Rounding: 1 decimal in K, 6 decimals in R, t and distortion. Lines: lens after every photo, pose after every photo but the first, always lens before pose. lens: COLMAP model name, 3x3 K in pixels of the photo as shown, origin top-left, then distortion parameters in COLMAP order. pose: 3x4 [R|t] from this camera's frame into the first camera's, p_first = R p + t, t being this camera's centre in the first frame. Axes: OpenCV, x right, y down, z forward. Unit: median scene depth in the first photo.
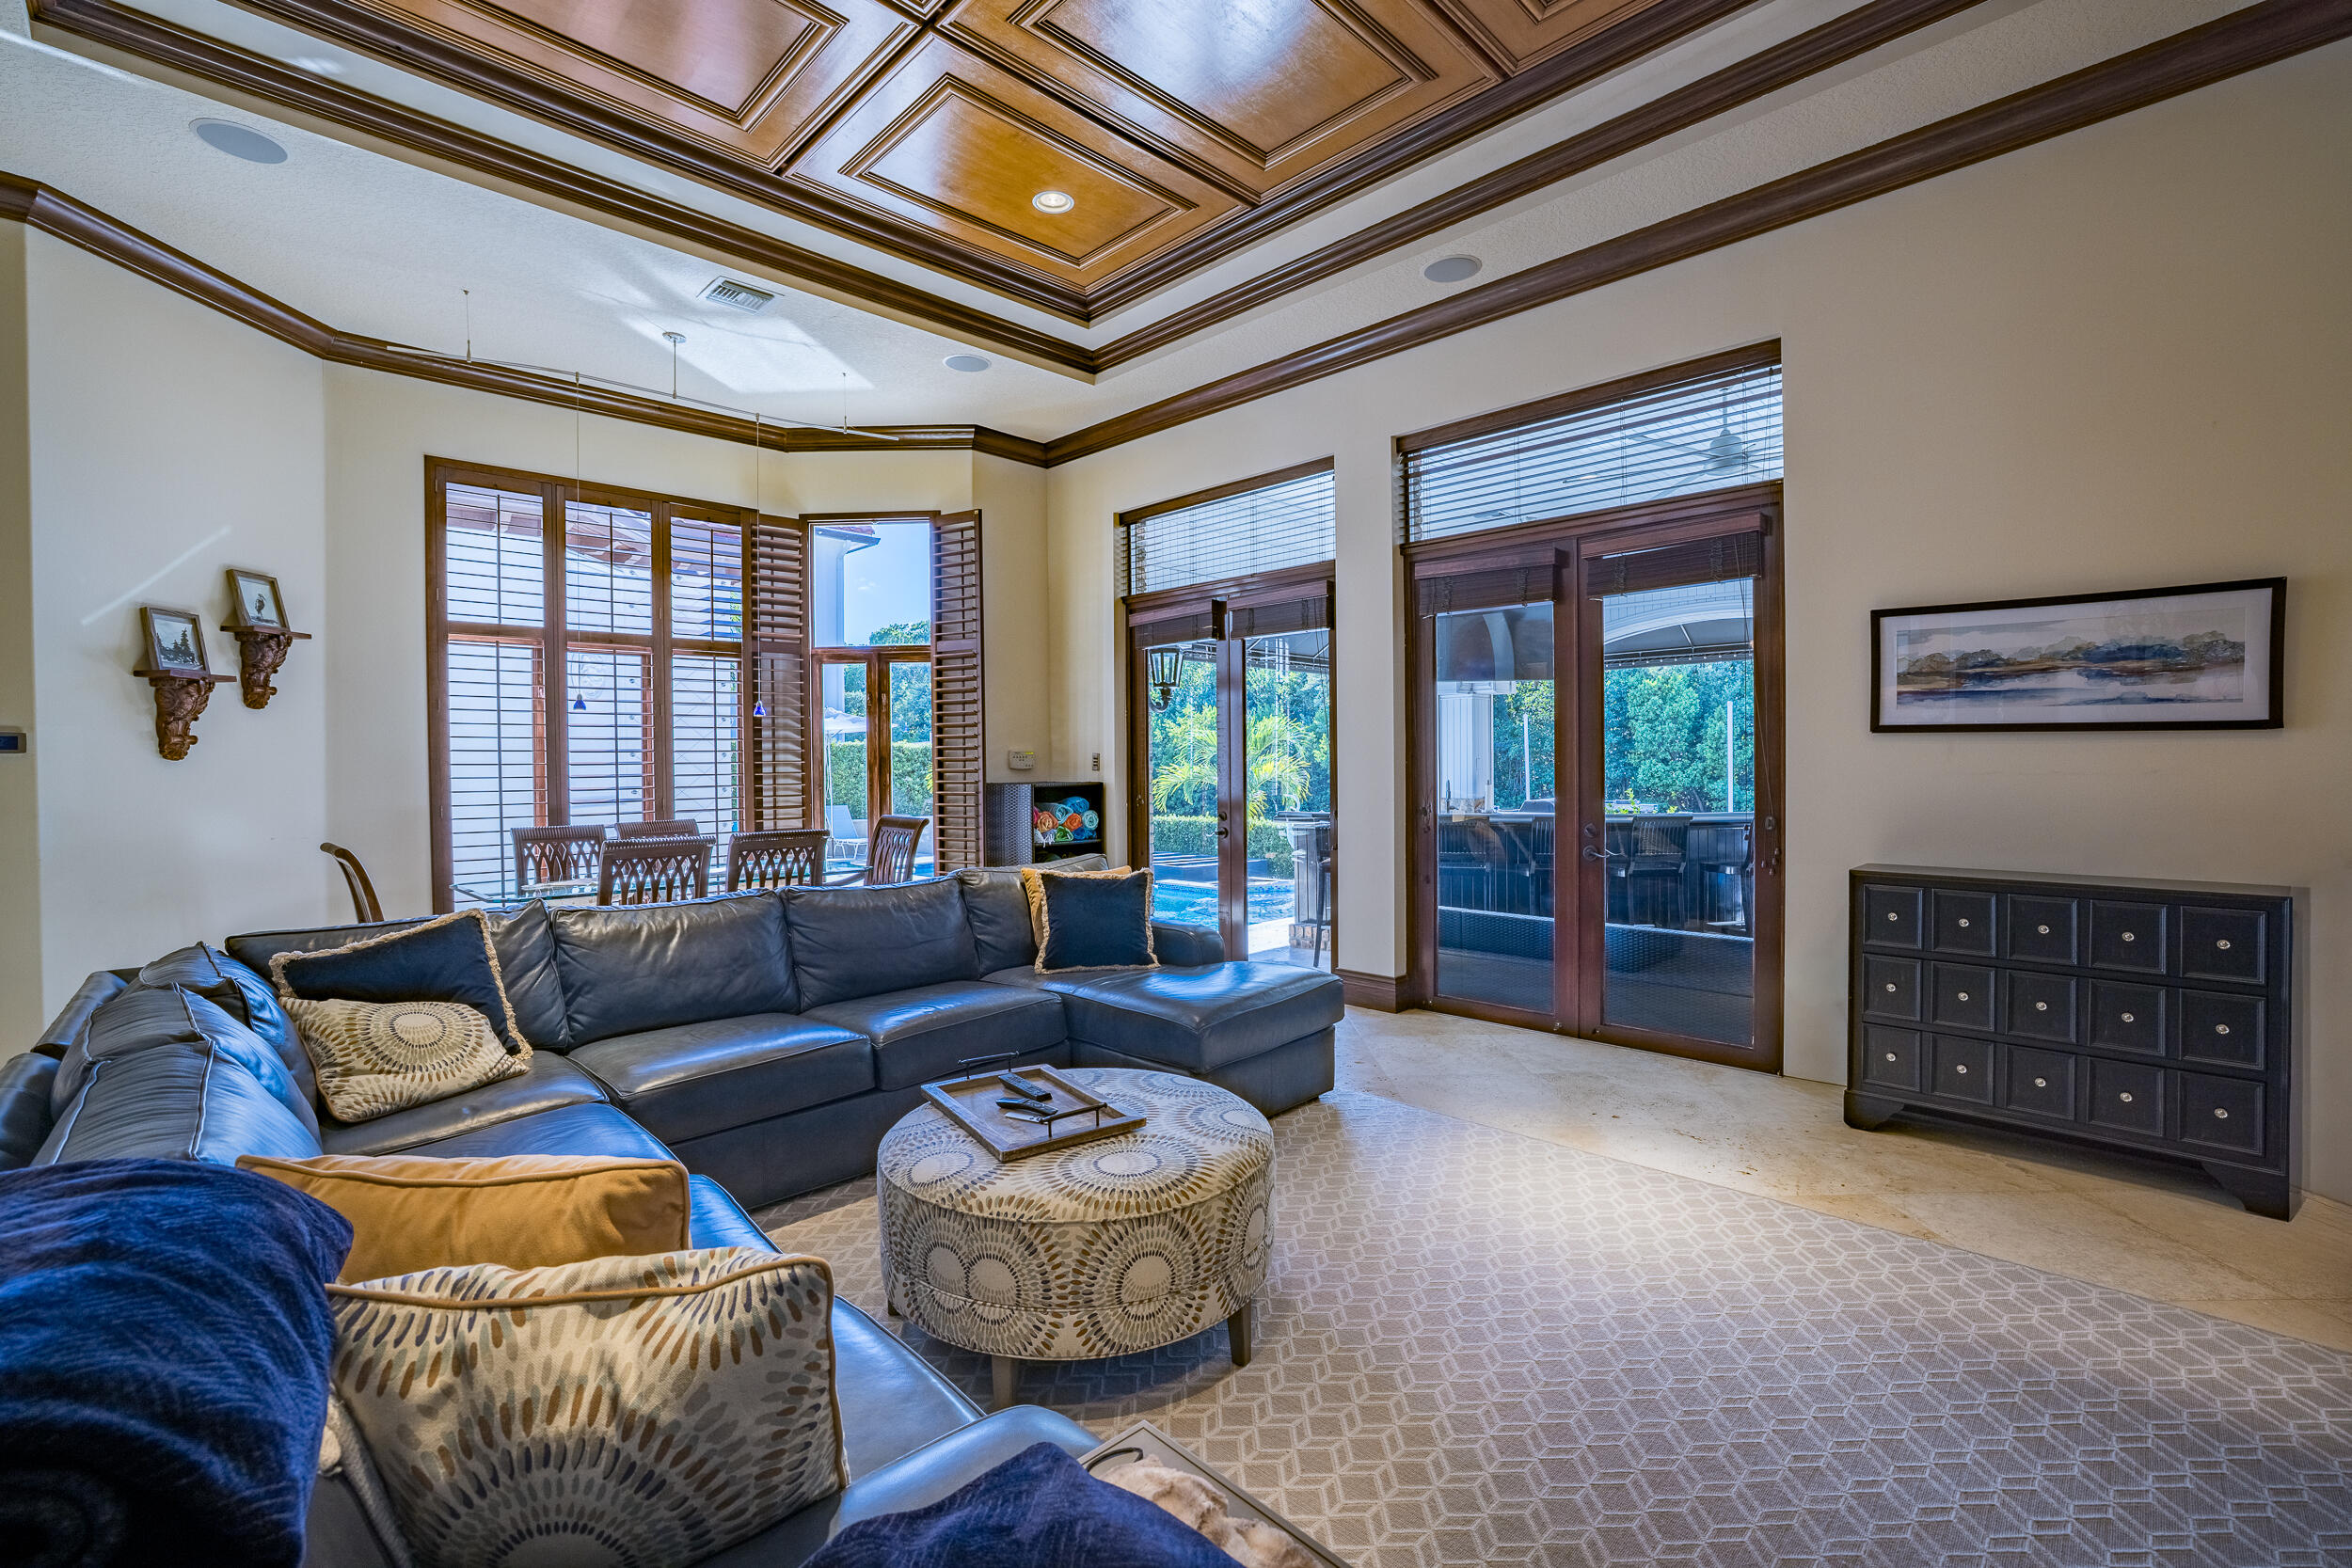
lens RADIAL K [[1006.3, 0, 1180.2], [0, 1006.3, 770.5], [0, 0, 1]] dist [-0.047278, 0.017044]
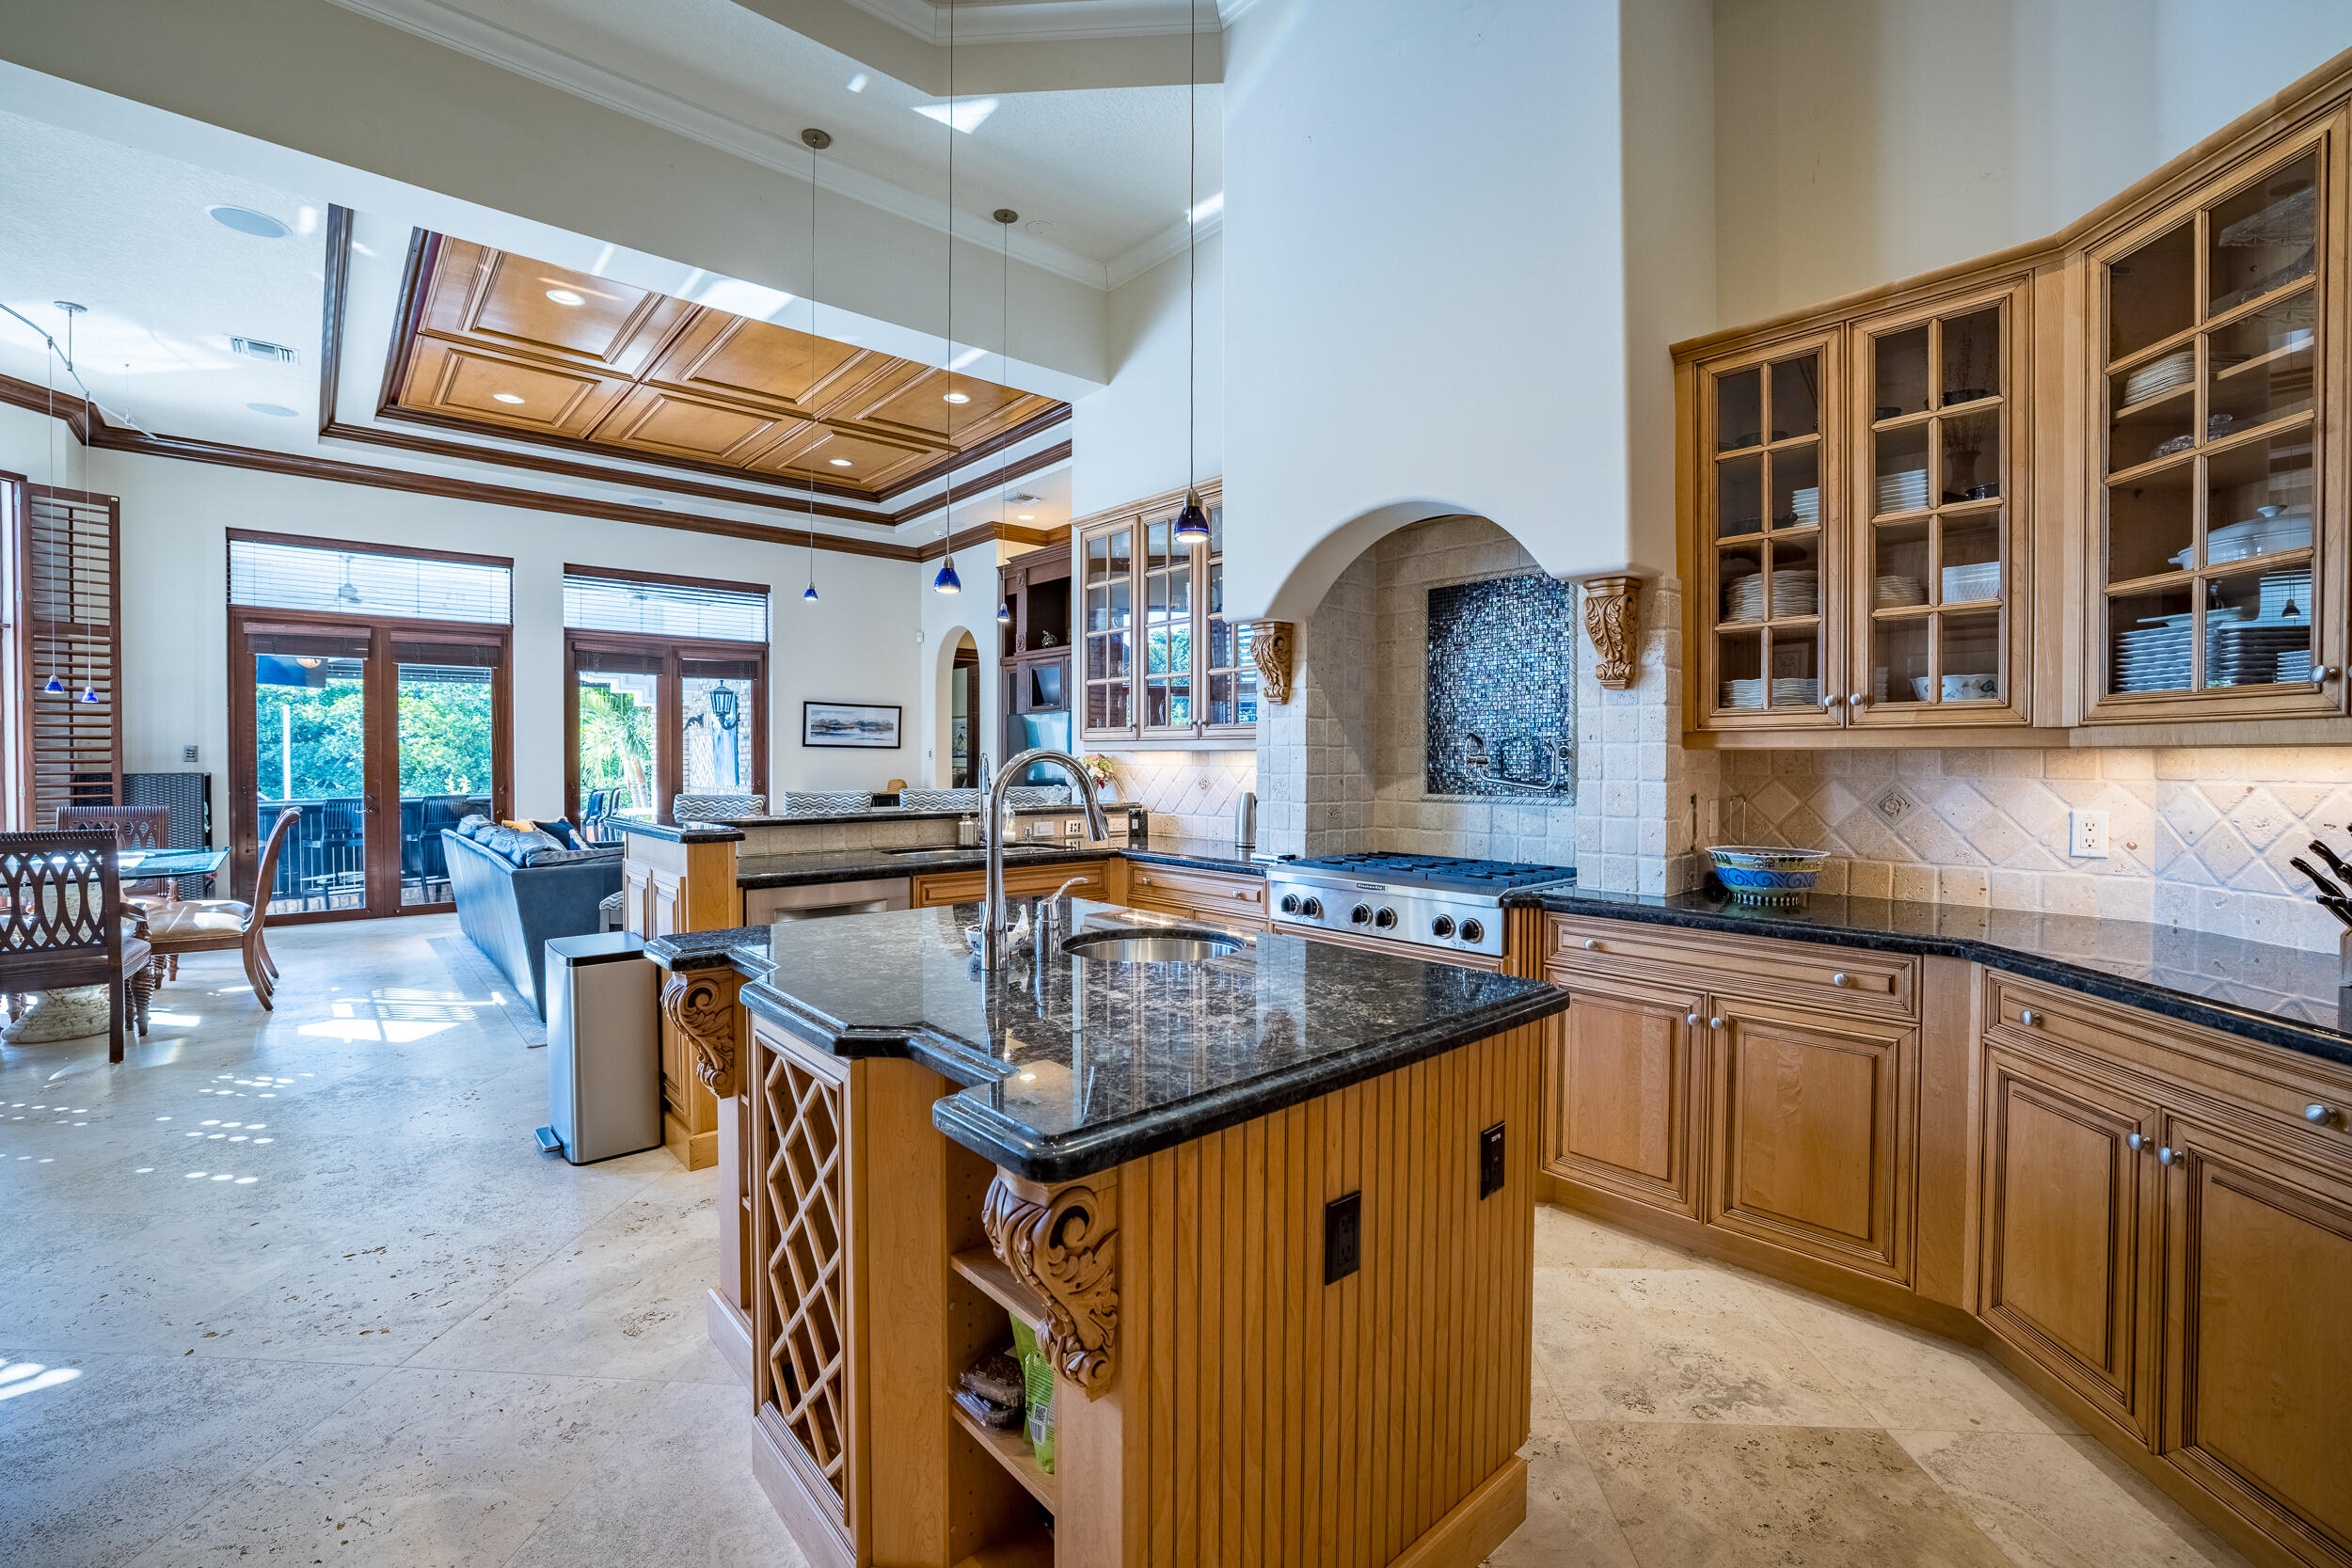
lens RADIAL K [[1006.3, 0, 1180.2], [0, 1006.3, 770.5], [0, 0, 1]] dist [-0.047278, 0.017044]
pose [[0.060747, -0.003304, 0.998148, -1.549105], [0.007742, 0.999966, 0.002839, 0.021253], [-0.998123, 0.007555, 0.060770, -0.147540]]
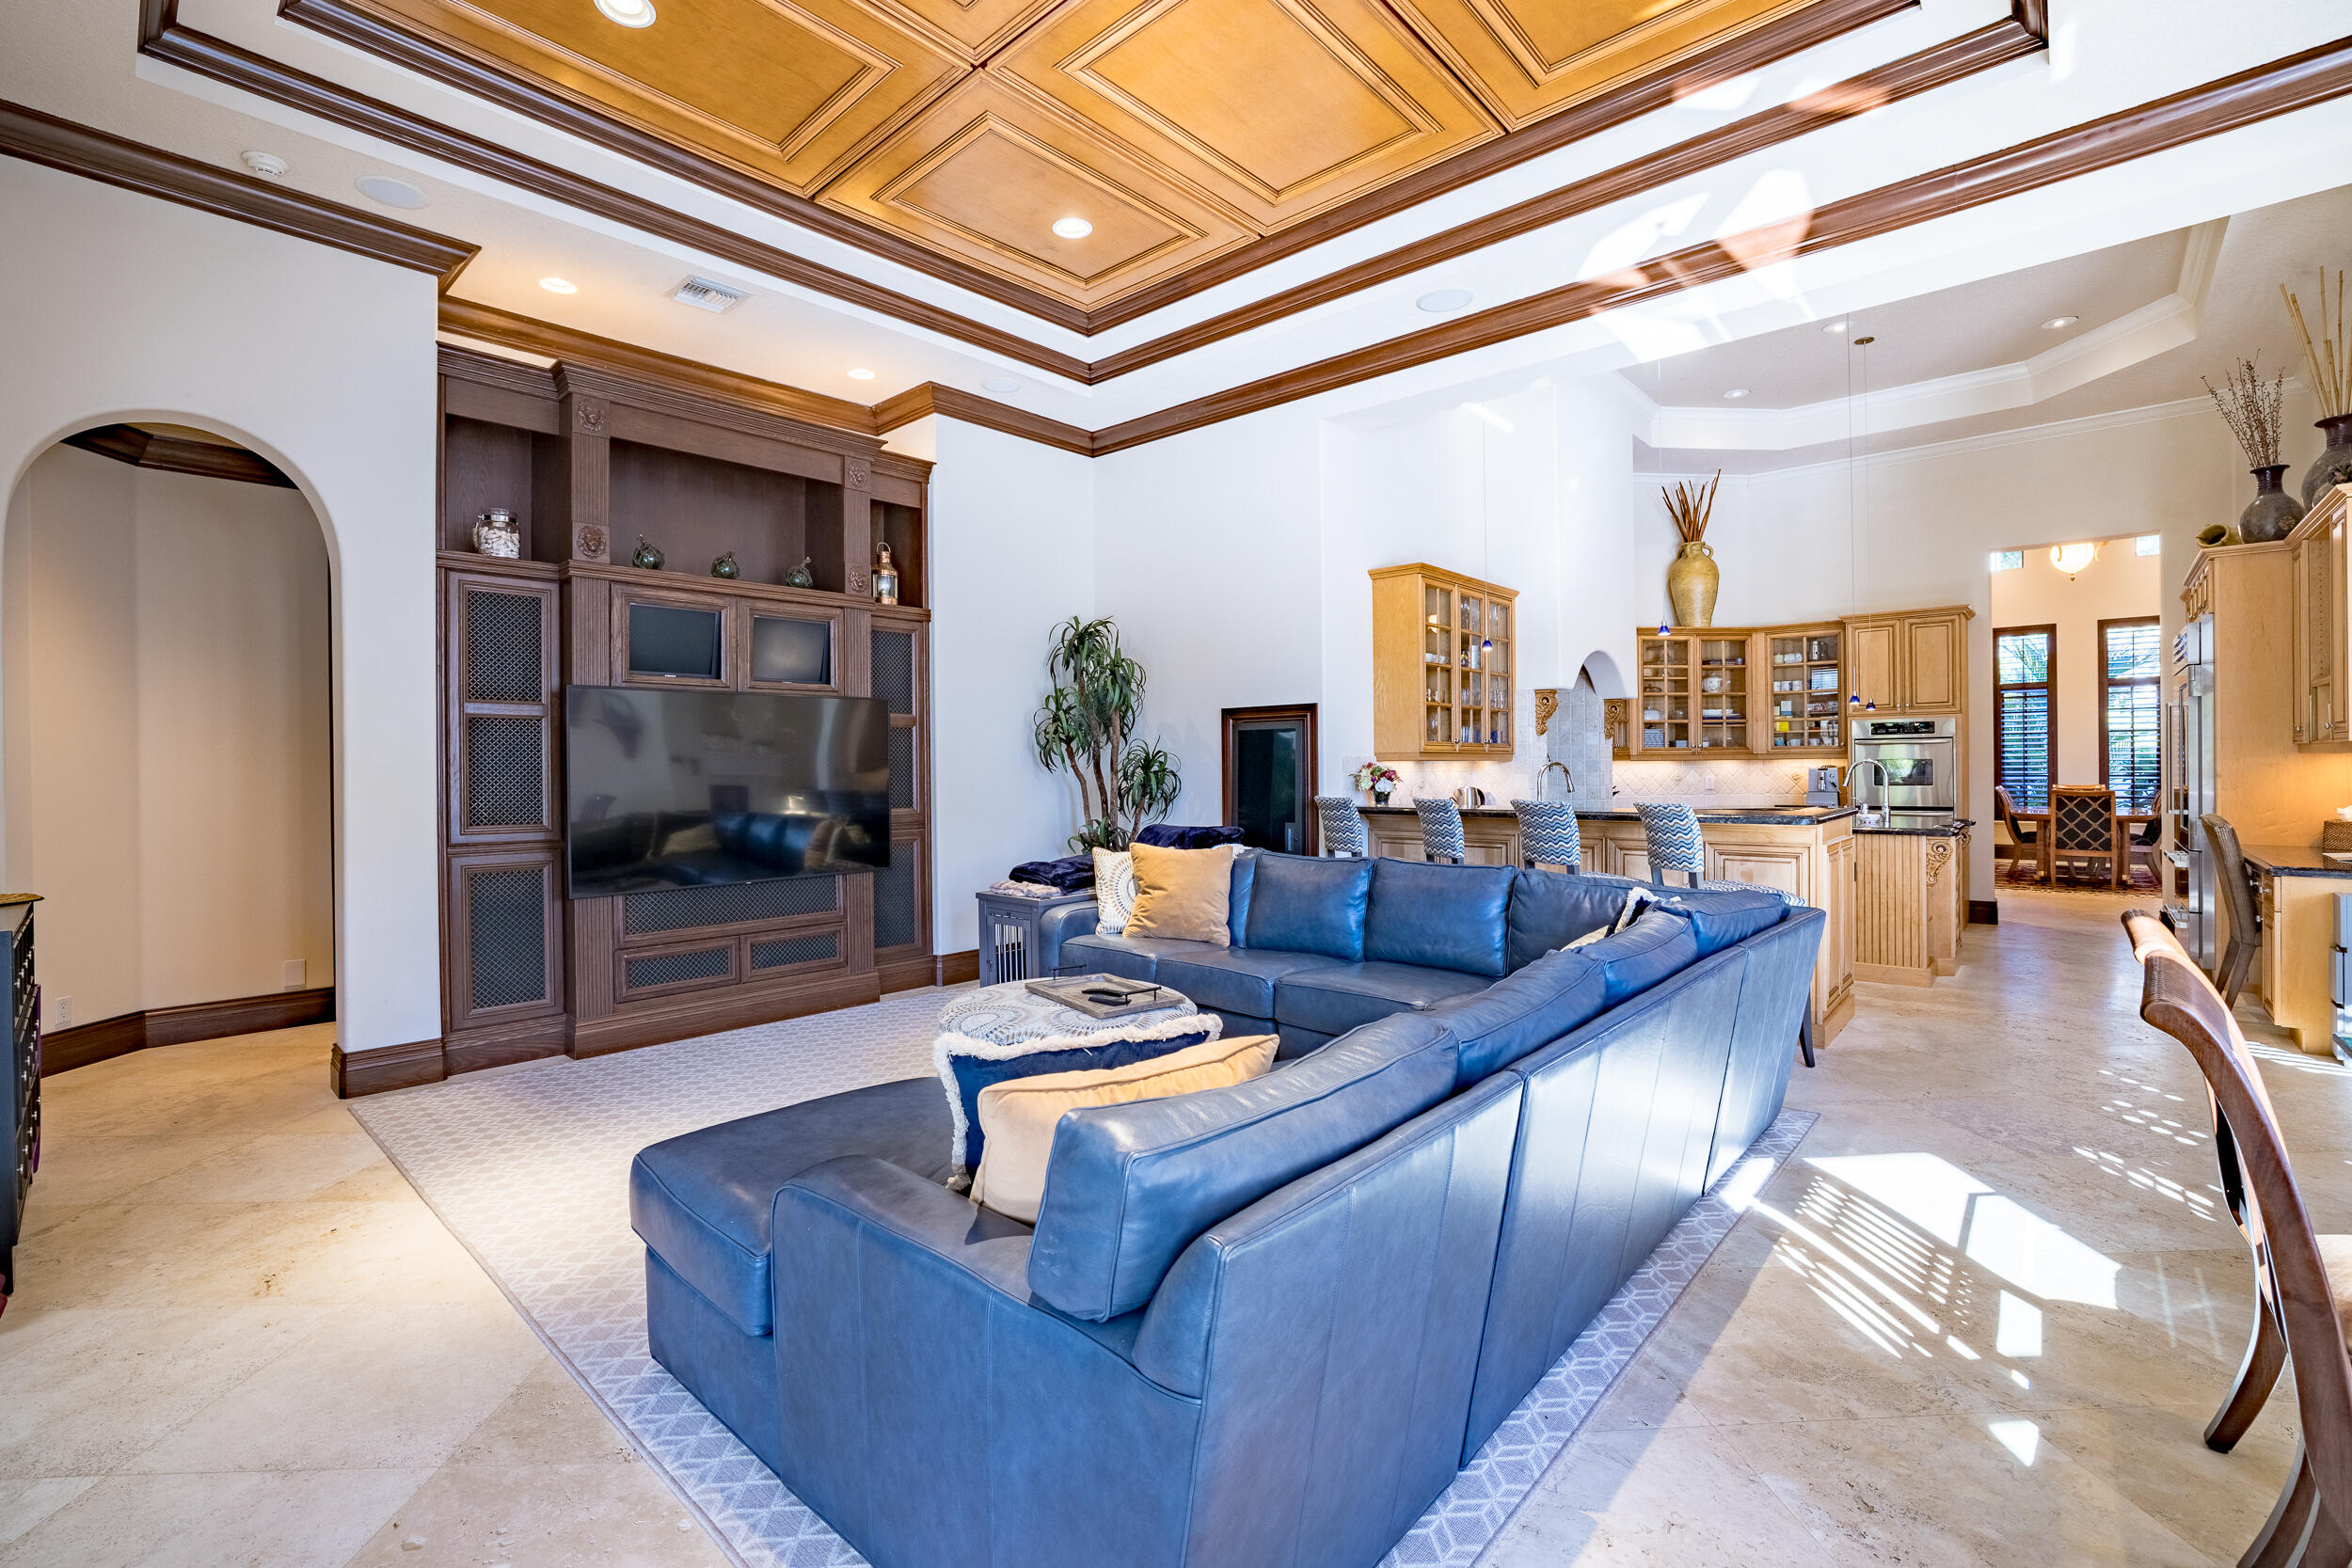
lens RADIAL K [[1030.8, 0, 1164.7], [0, 1030.8, 768.2], [0, 0, 1]] dist [-0.039001, 0.015597]
pose [[-0.998633, 0.020301, -0.048162, -0.093500], [0.019779, 0.999741, 0.011291, -0.008554], [0.048379, 0.010323, -0.998776, 1.306335]]
